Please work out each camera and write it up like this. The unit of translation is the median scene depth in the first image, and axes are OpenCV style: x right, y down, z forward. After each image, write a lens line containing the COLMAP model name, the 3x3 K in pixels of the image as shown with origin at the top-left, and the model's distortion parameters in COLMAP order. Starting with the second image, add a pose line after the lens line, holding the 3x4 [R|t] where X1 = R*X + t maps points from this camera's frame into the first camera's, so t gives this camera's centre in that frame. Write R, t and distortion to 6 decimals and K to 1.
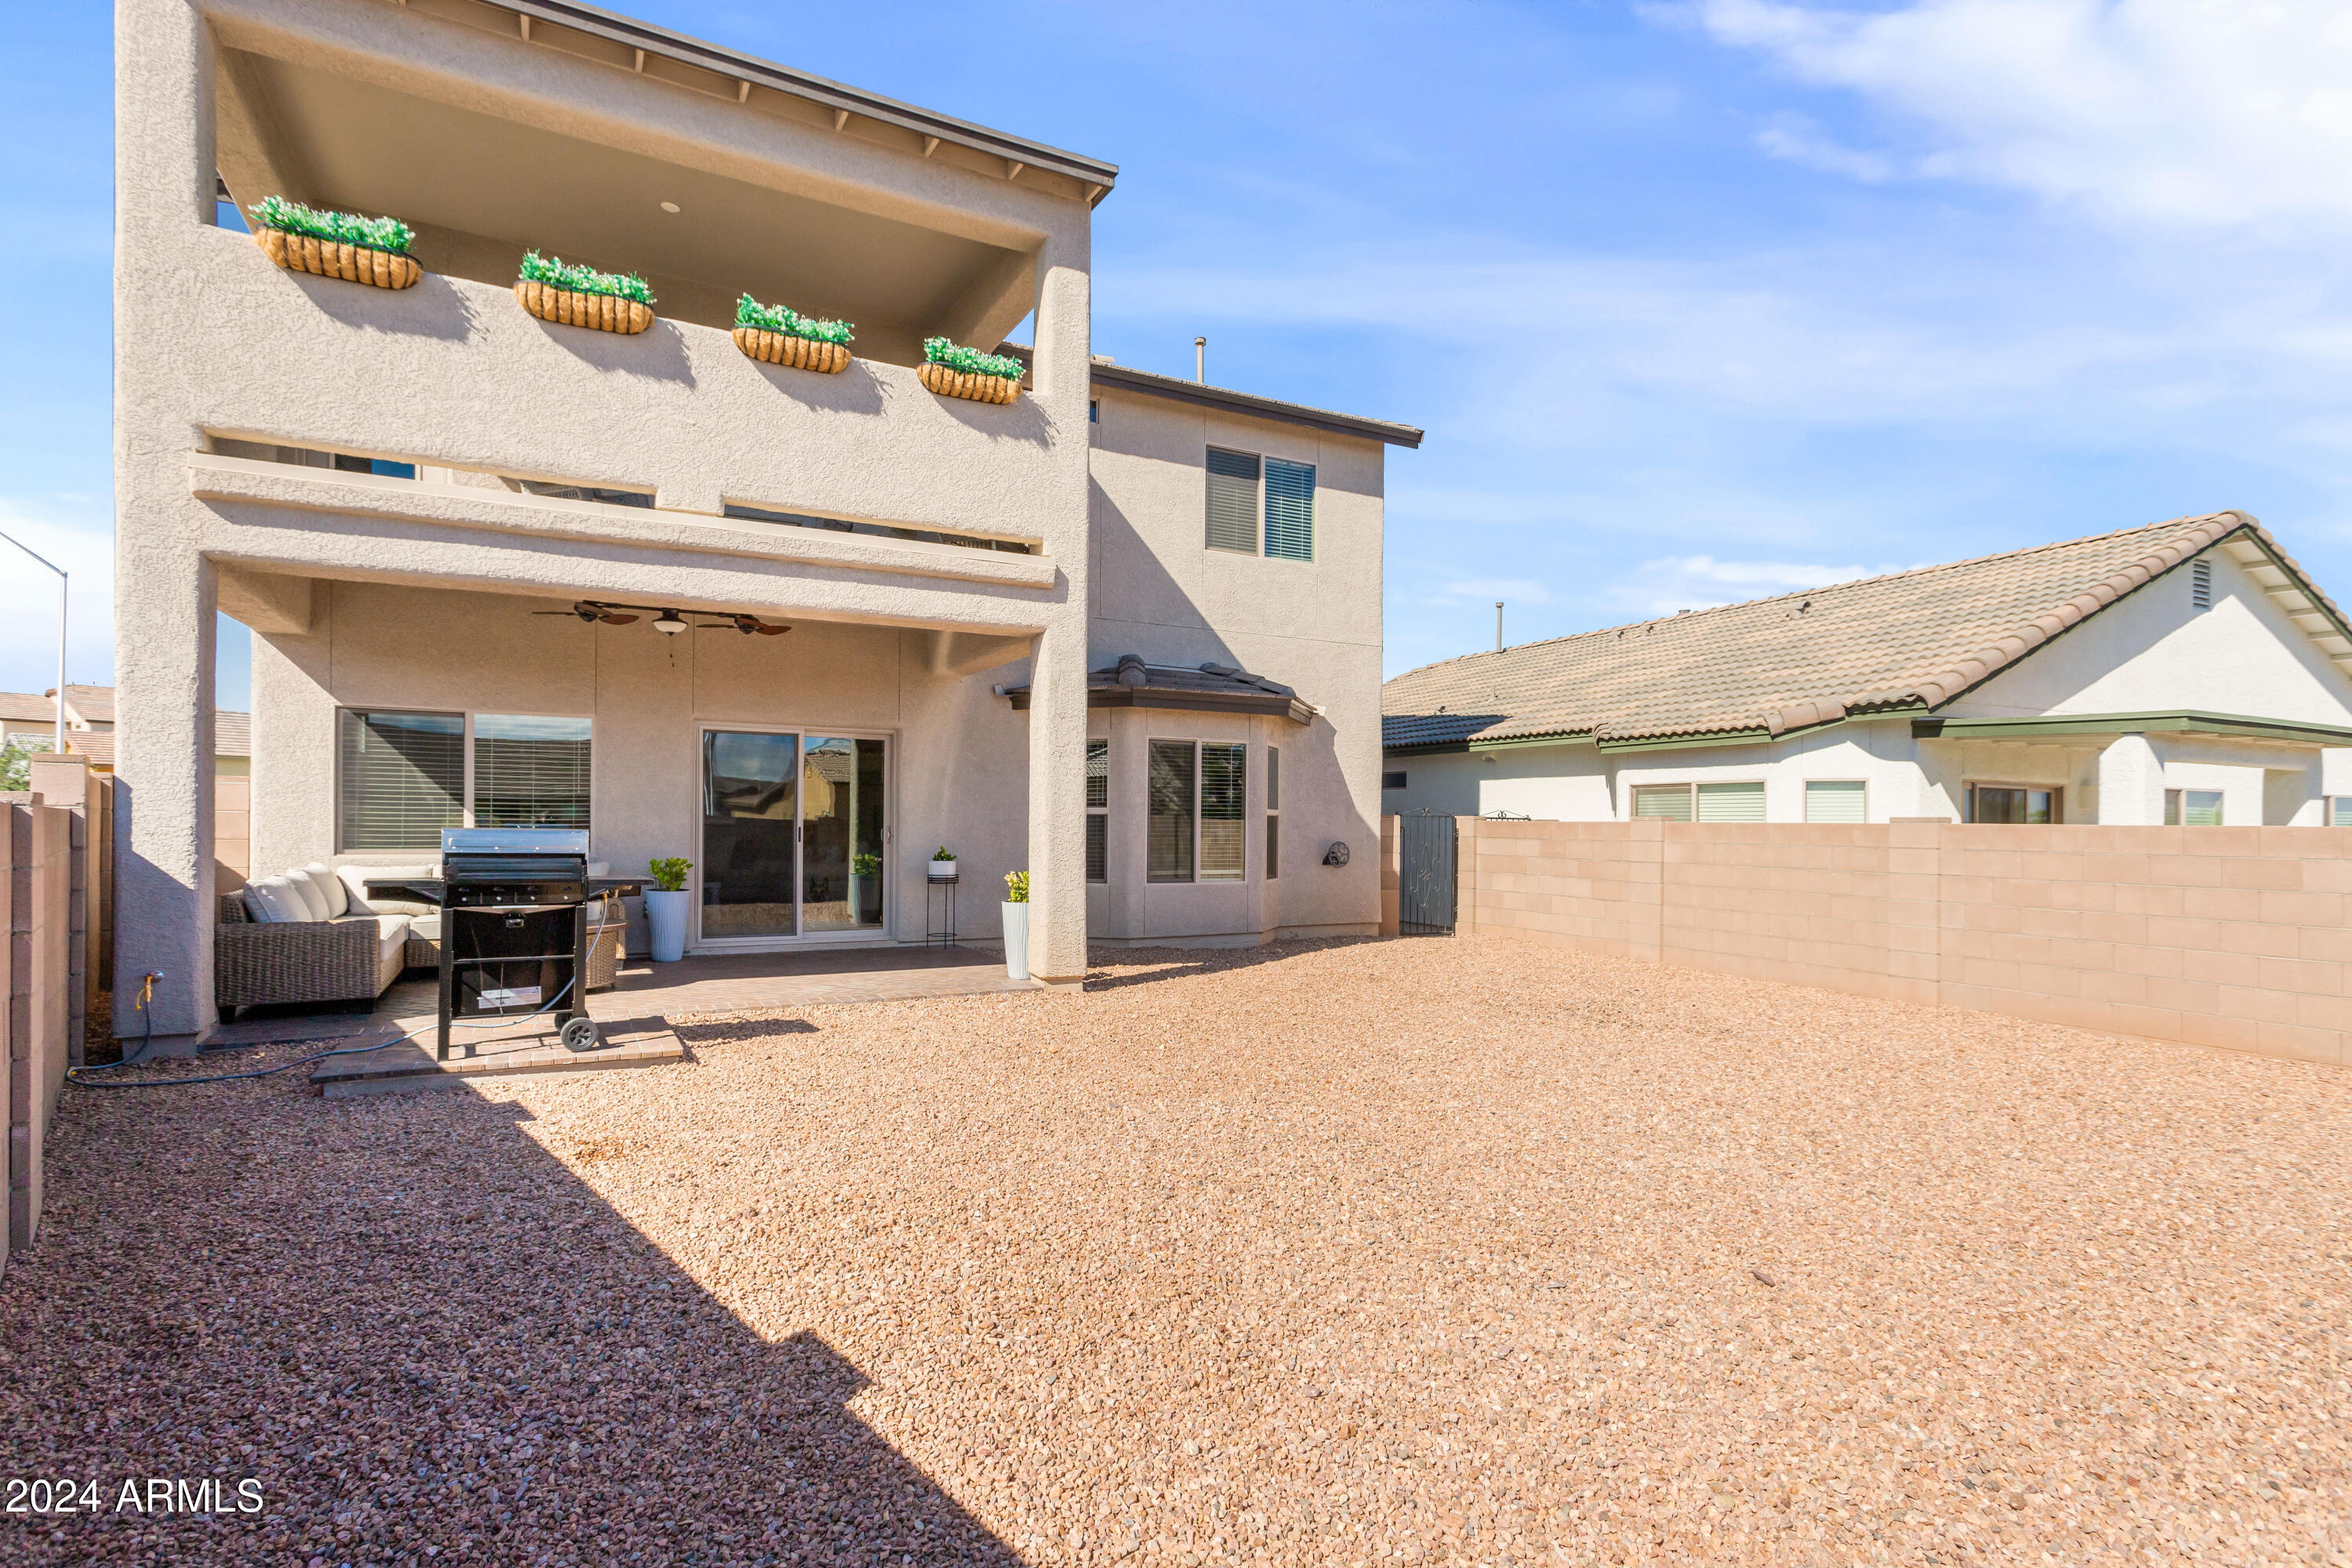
lens RADIAL K [[1145.8, 0, 1291.9], [0, 1145.8, 826.7], [0, 0, 1]] dist [0.003335, 0.002318]
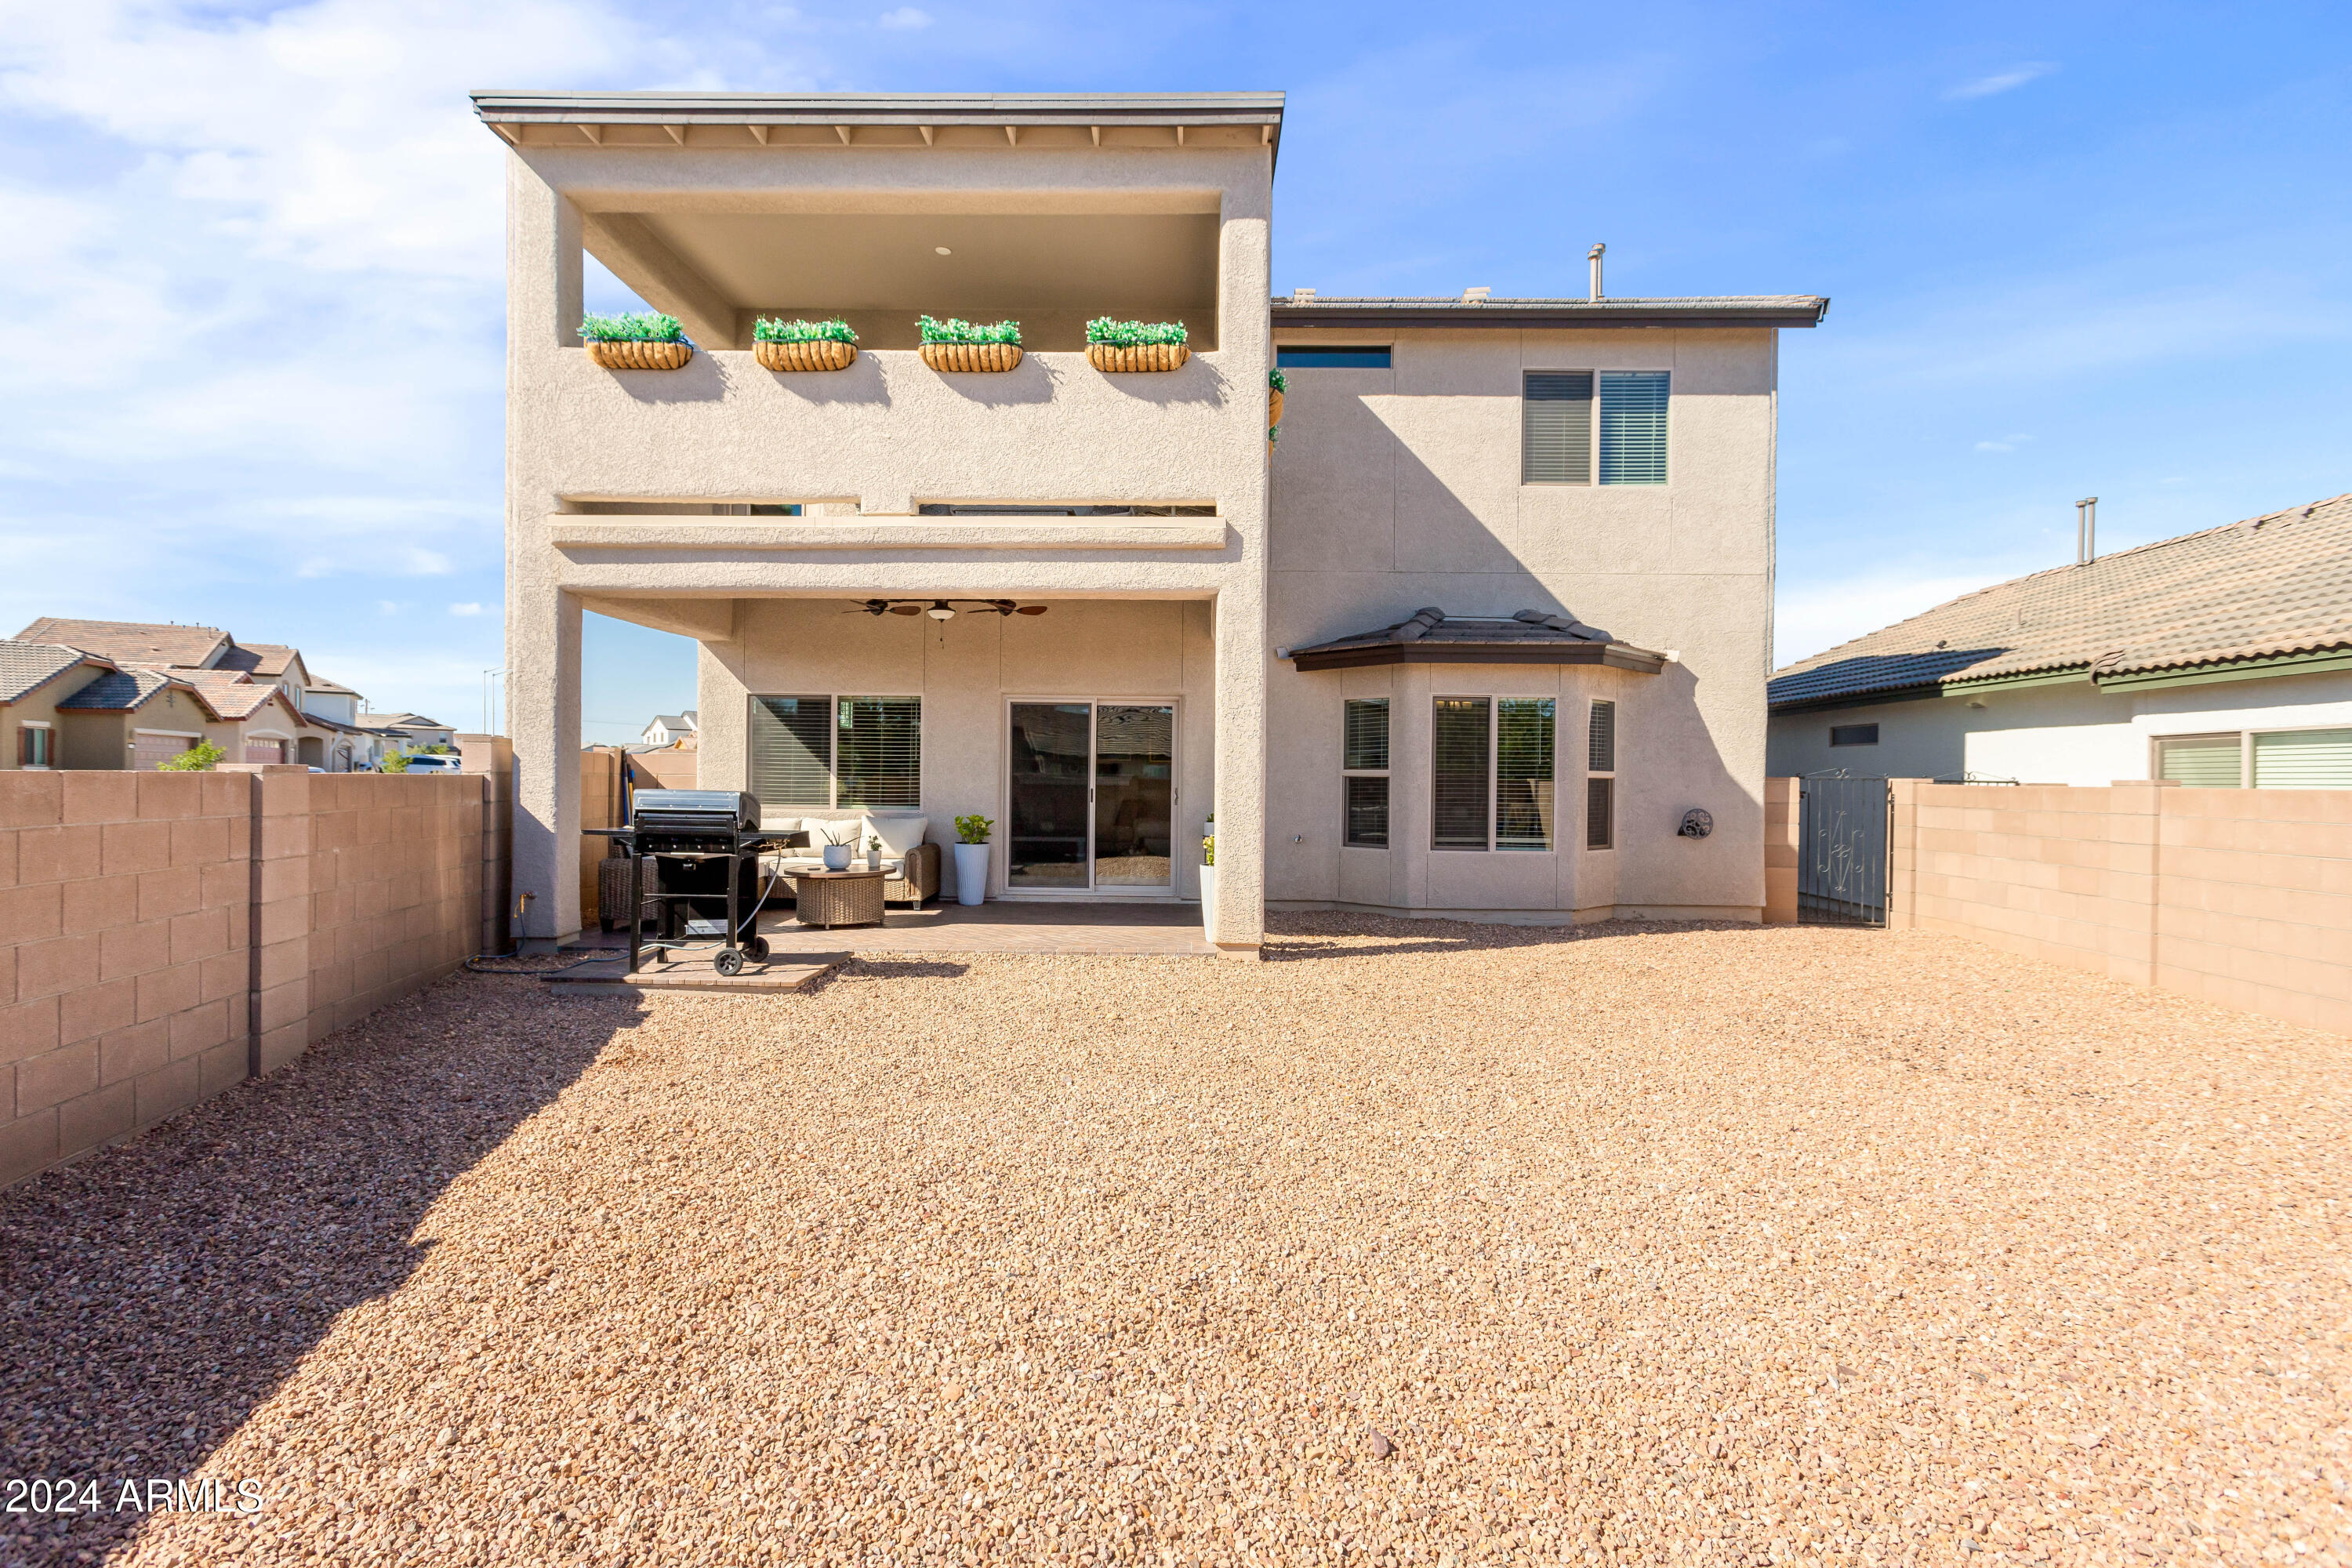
lens RADIAL K [[1145.8, 0, 1142.1], [0, 1145.8, 786.4], [0, 0, 1]] dist [0.003335, 0.002318]
pose [[0.863406, 0.004060, -0.504493, 0.204543], [-0.004886, 0.999988, -0.000315, -0.002424], [0.504486, 0.002737, 0.863416, 0.103278]]
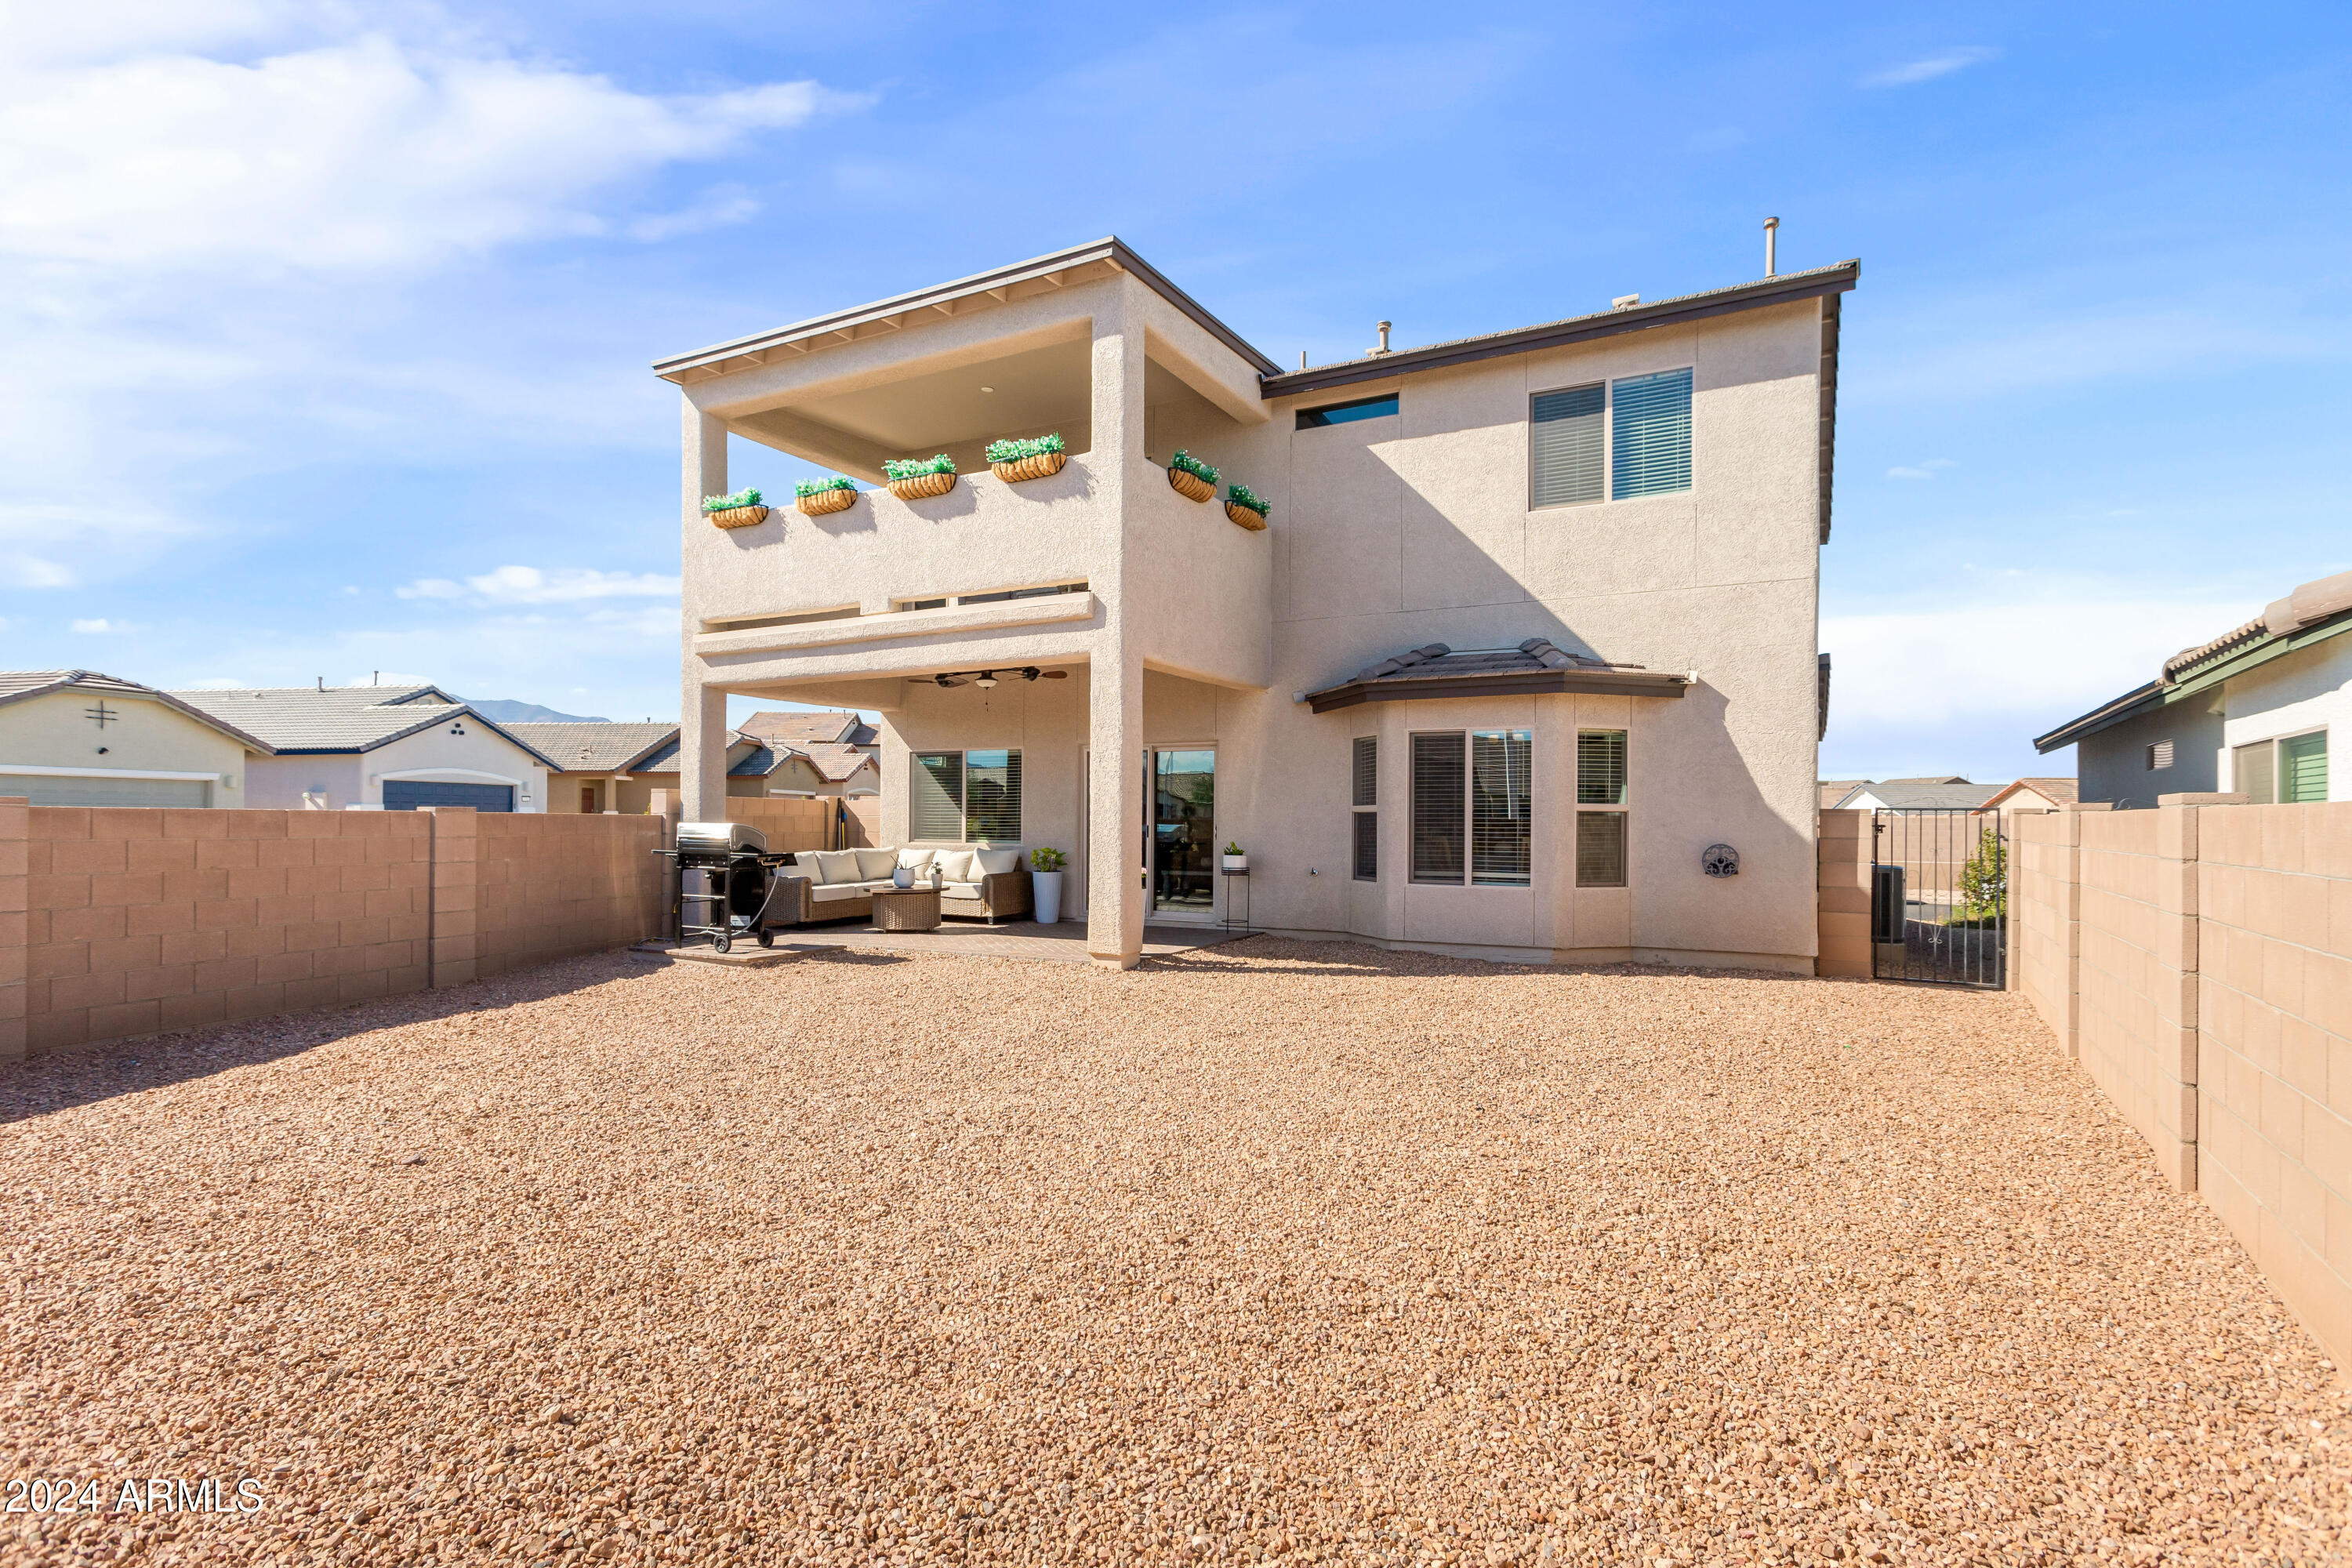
lens RADIAL K [[1145.8, 0, 1127.0], [0, 1145.8, 820.5], [0, 0, 1]] dist [0.003335, 0.002318]
pose [[0.527190, -0.006145, -0.849725, 0.805683], [-0.004113, 0.999944, -0.009782, 0.009965], [0.849738, 0.008652, 0.527135, 0.425237]]
